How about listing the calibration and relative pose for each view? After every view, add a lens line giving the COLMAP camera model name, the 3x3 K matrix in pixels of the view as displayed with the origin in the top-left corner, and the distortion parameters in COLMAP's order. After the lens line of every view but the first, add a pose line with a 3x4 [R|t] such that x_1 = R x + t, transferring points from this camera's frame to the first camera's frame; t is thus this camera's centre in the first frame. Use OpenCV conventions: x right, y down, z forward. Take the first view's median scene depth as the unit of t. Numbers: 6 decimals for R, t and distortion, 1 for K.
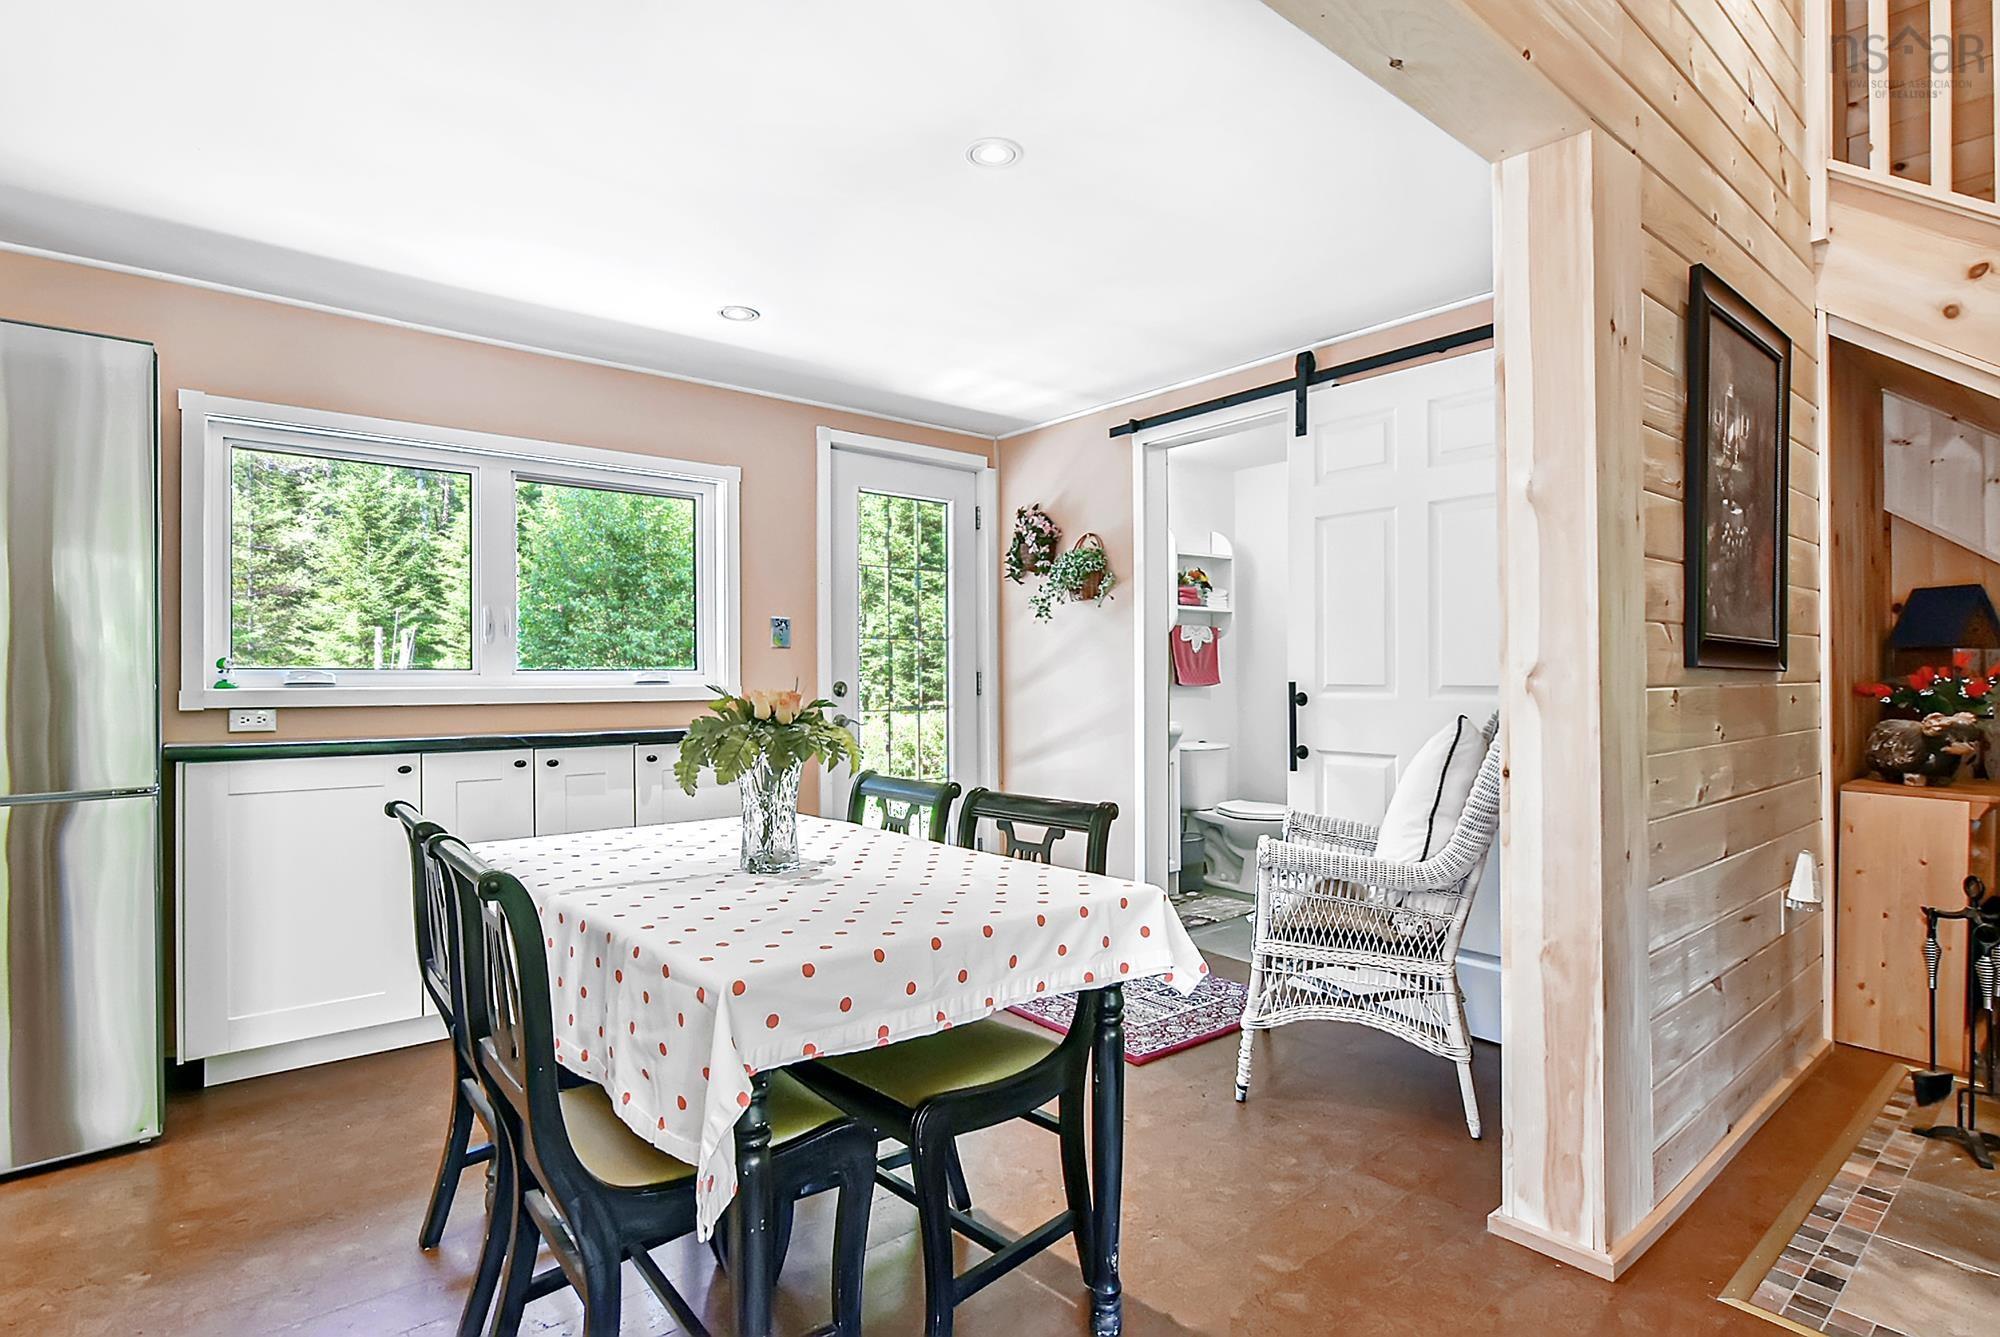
lens RADIAL K [[941.4, 0, 998.6], [0, 941.4, 682.6], [0, 0, 1]] dist [0.003268, 0.000465]
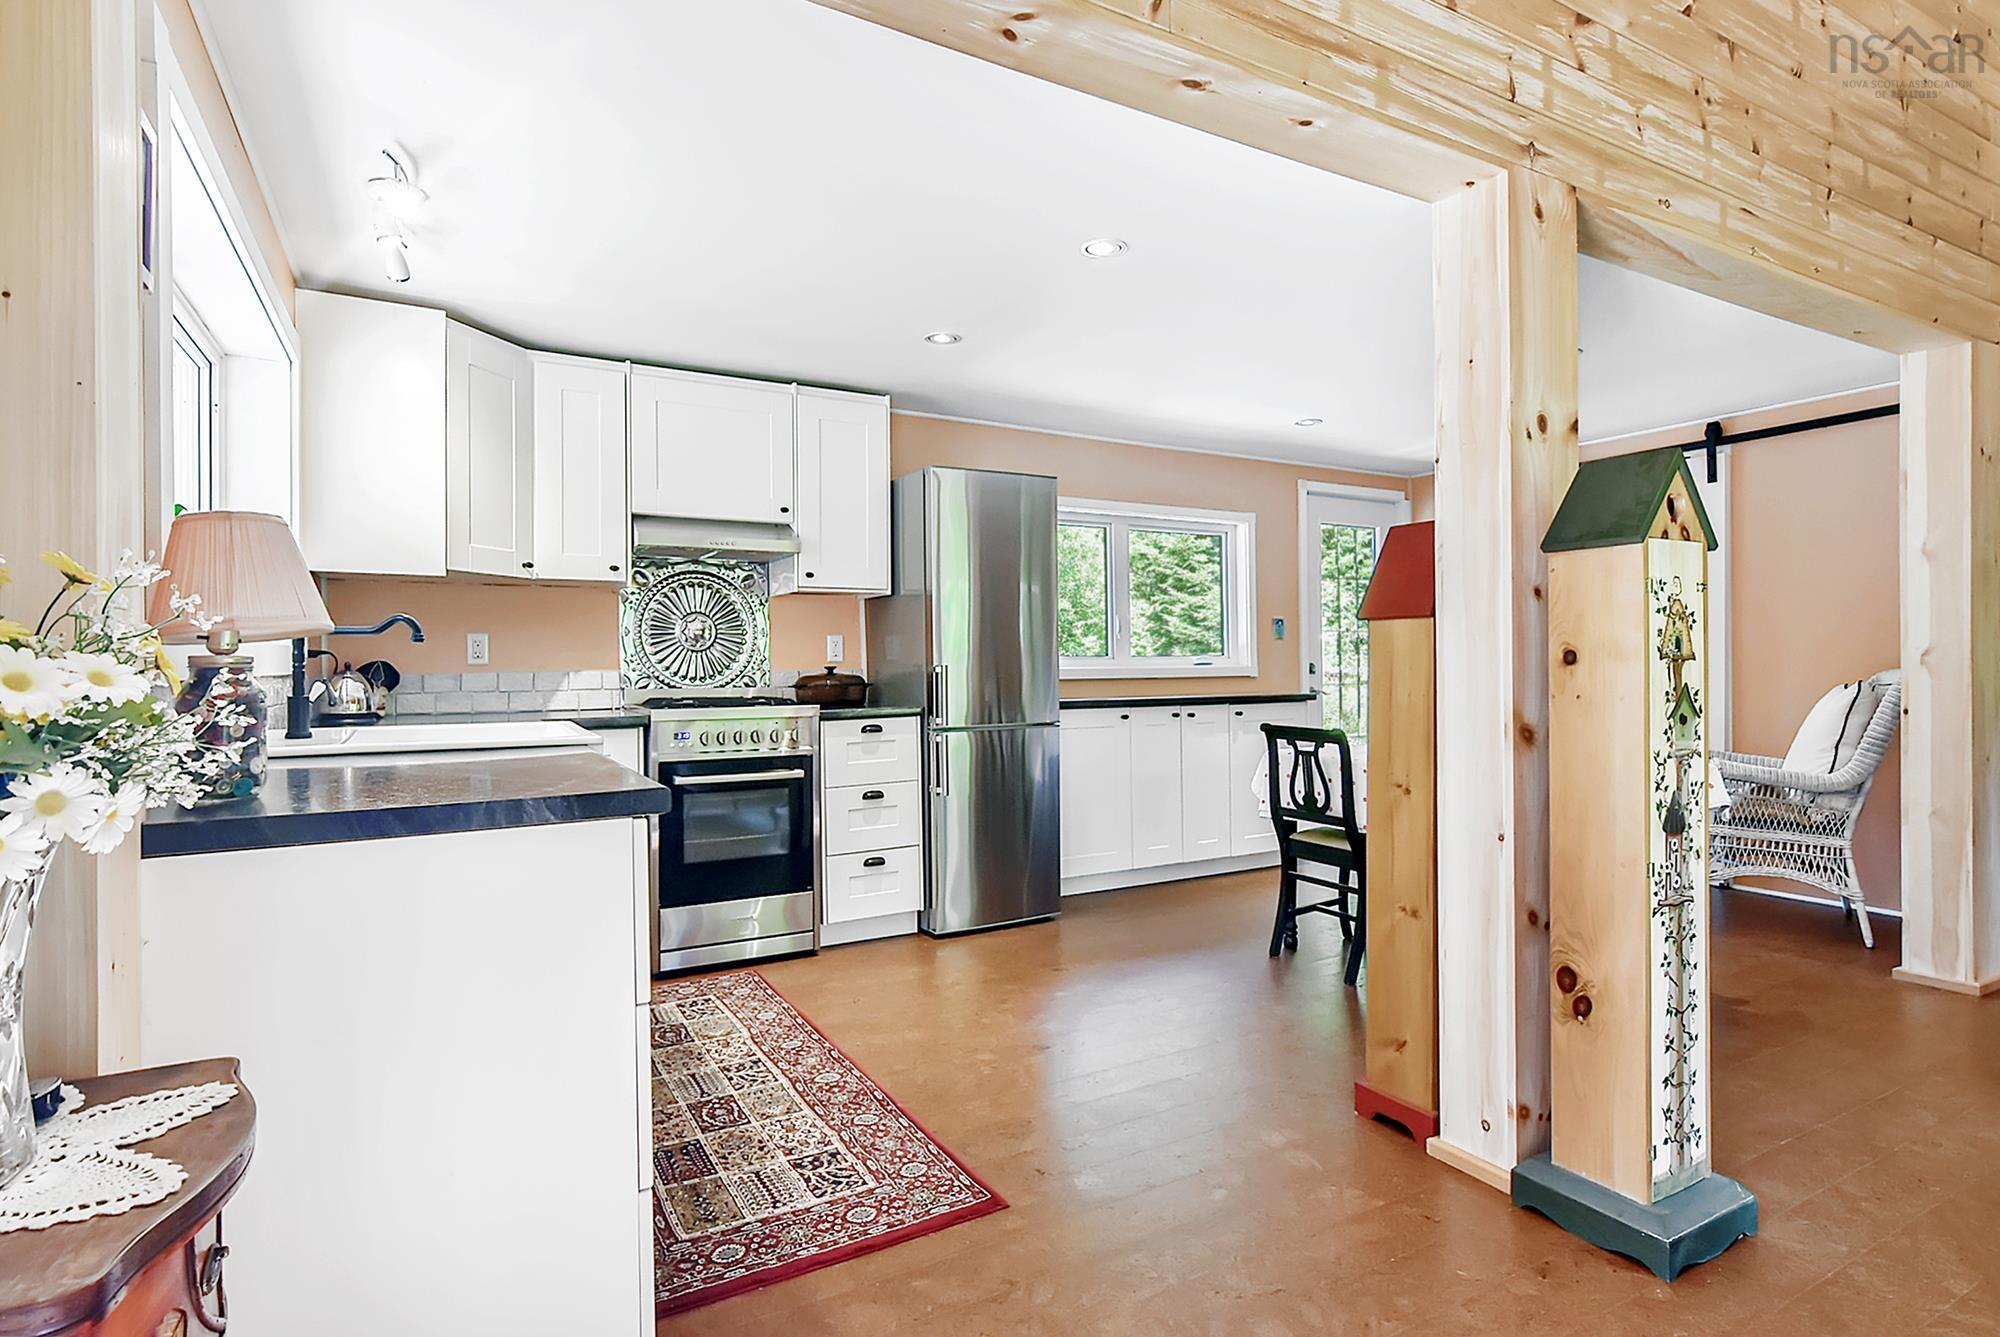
lens RADIAL K [[997.2, 0, 997.3], [0, 997.2, 673.5], [0, 0, 1]] dist [0.003762, -0.000071]
pose [[0.988023, -0.004490, -0.154239, -0.645389], [0.005437, 0.999969, 0.005722, 0.005409], [0.154208, -0.006492, 0.988017, -0.836776]]
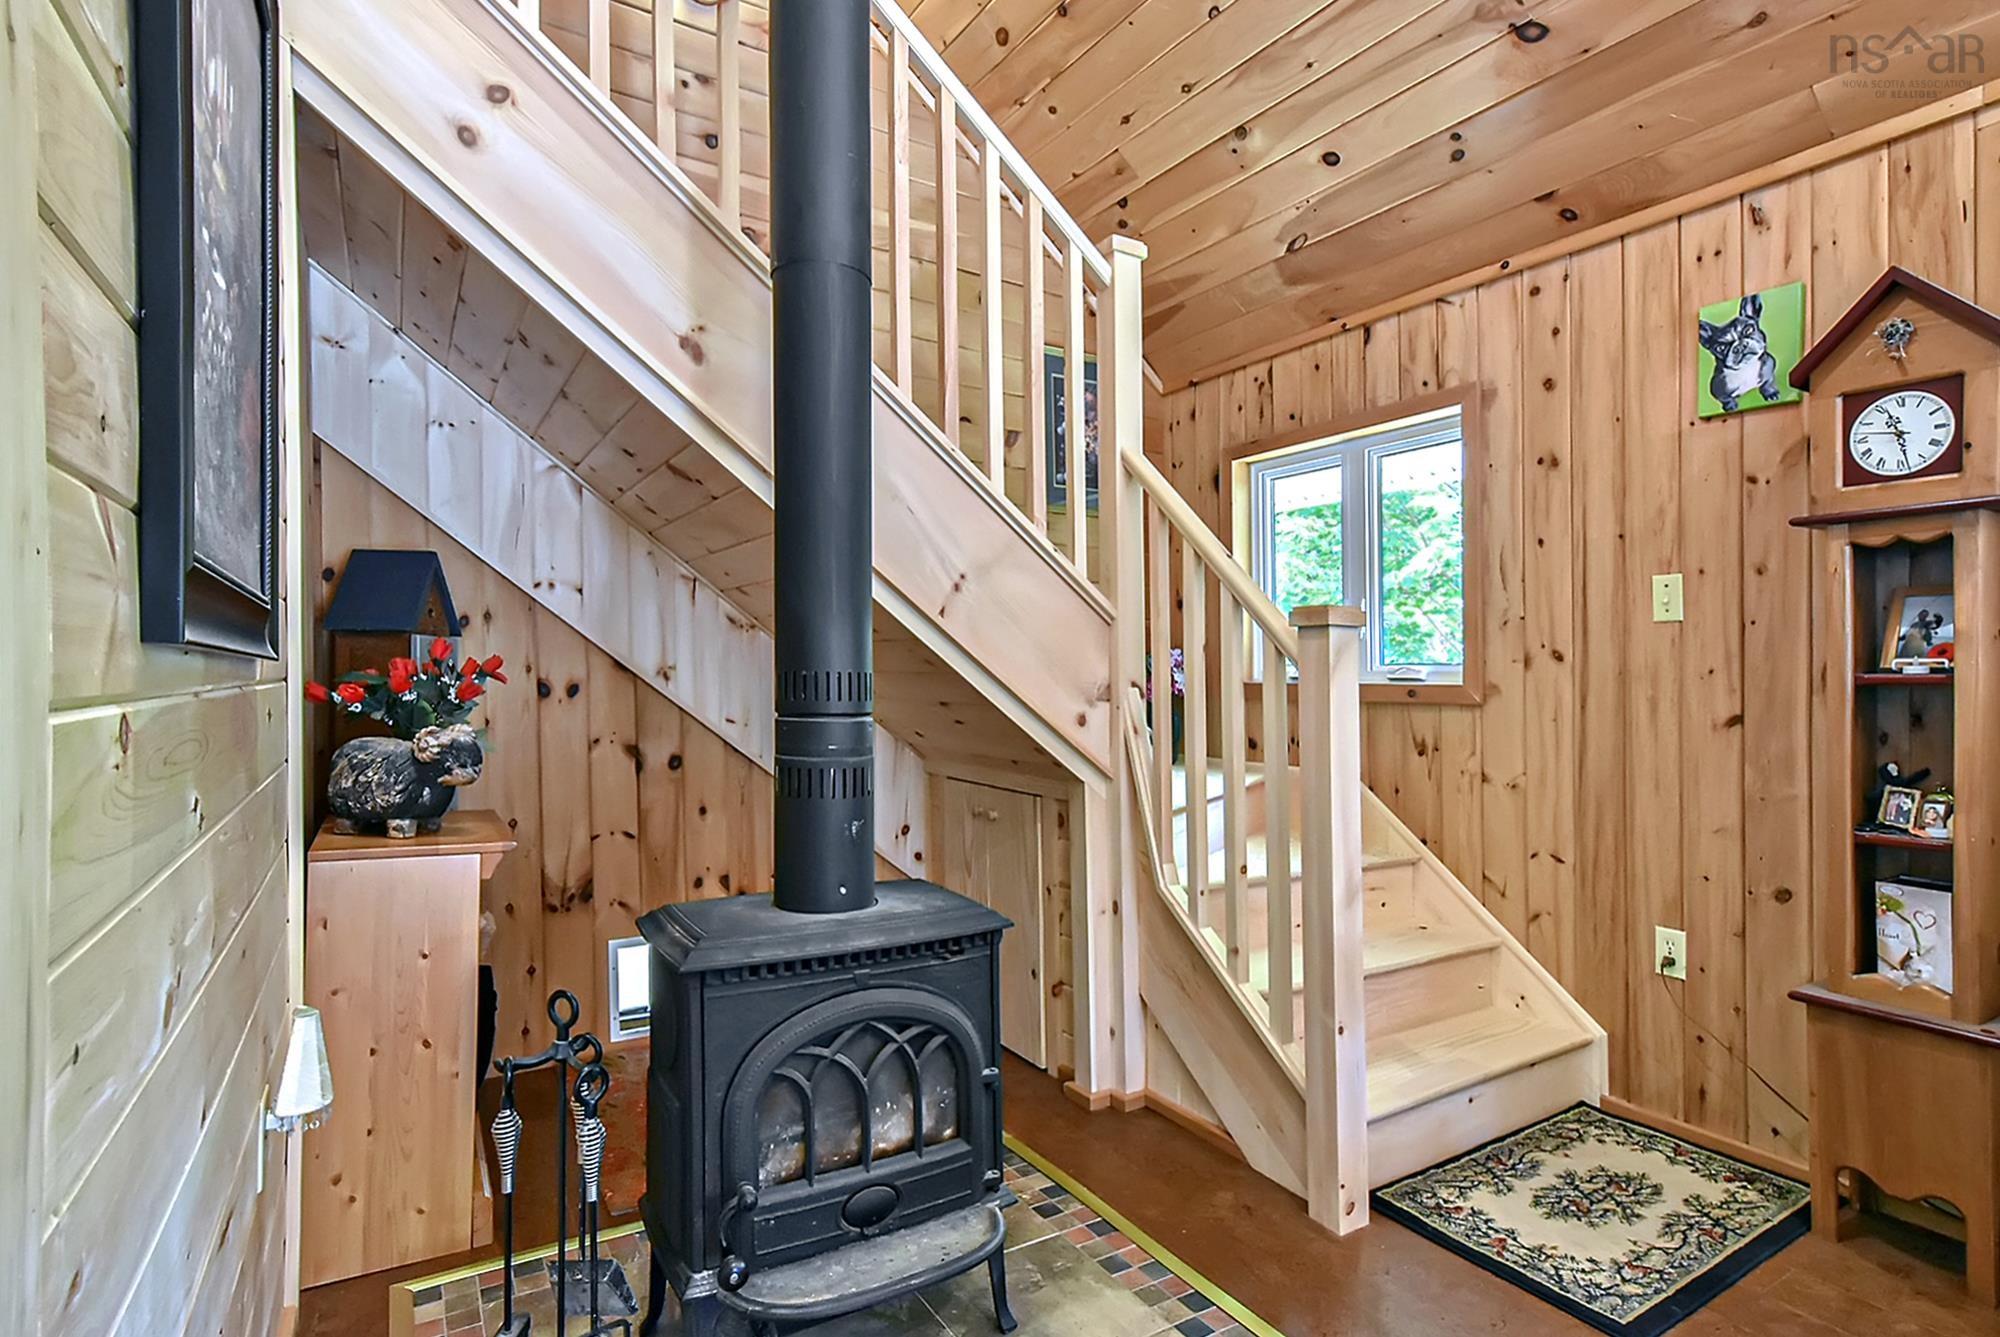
lens RADIAL K [[997.2, 0, 997.3], [0, 997.2, 673.5], [0, 0, 1]] dist [0.003762, -0.000071]
pose [[0.106434, 0.006655, 0.994297, 0.319772], [-0.005043, 0.999968, -0.006153, -0.003304], [-0.994307, -0.004360, 0.106464, 0.515218]]
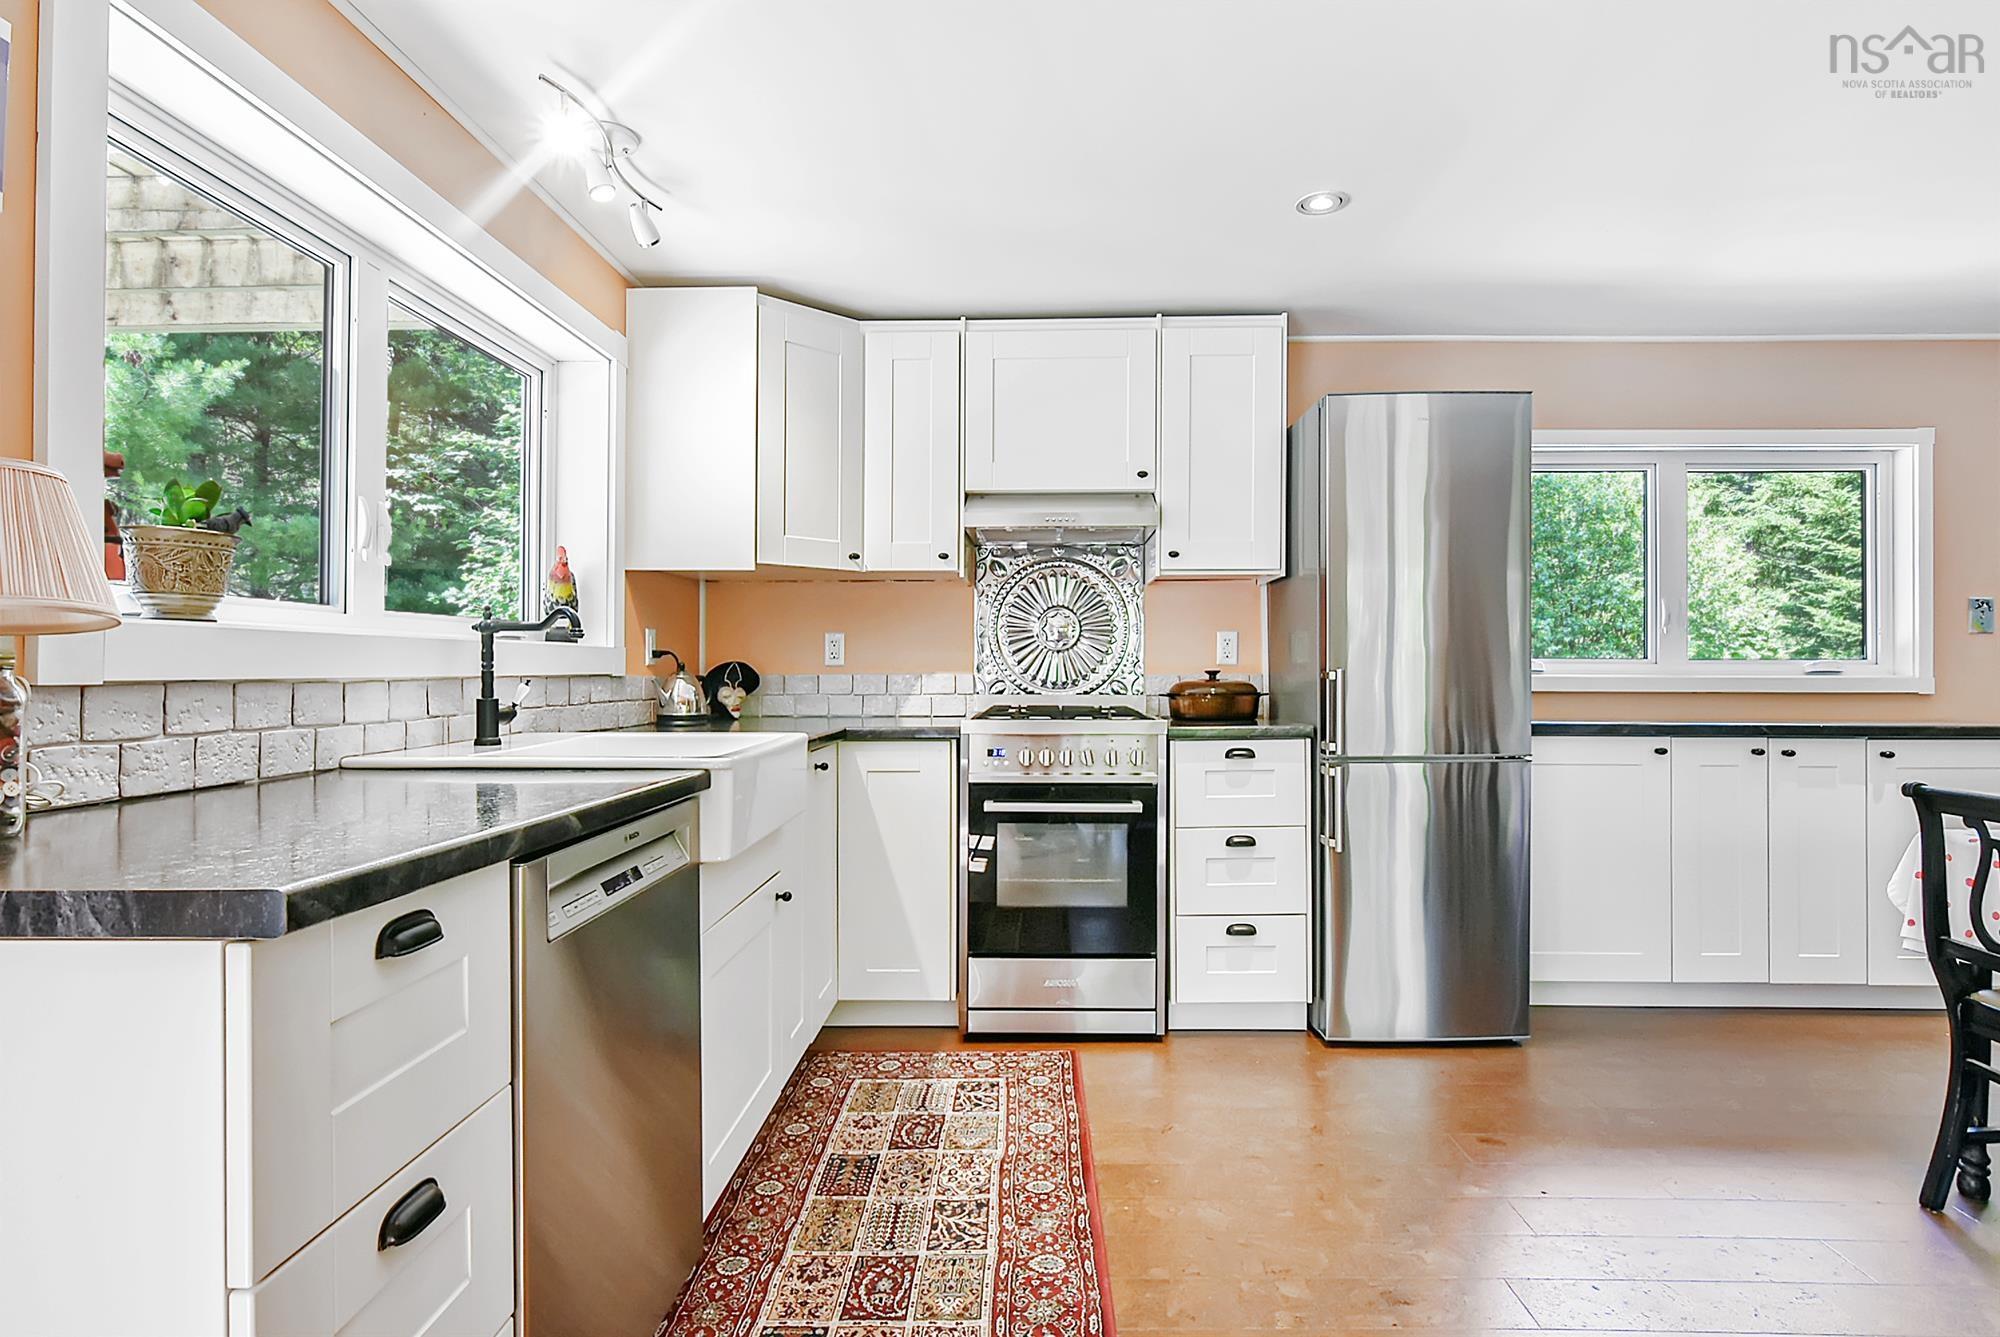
lens RADIAL K [[992.9, 0, 1032.0], [0, 992.9, 673.9], [0, 0, 1]] dist [-0.000116, -0.000932]
pose [[0.784988, 0.004216, -0.619496, -0.543625], [-0.004175, 0.999990, 0.001514, 0.004432], [0.619496, 0.001398, 0.784998, -0.383378]]
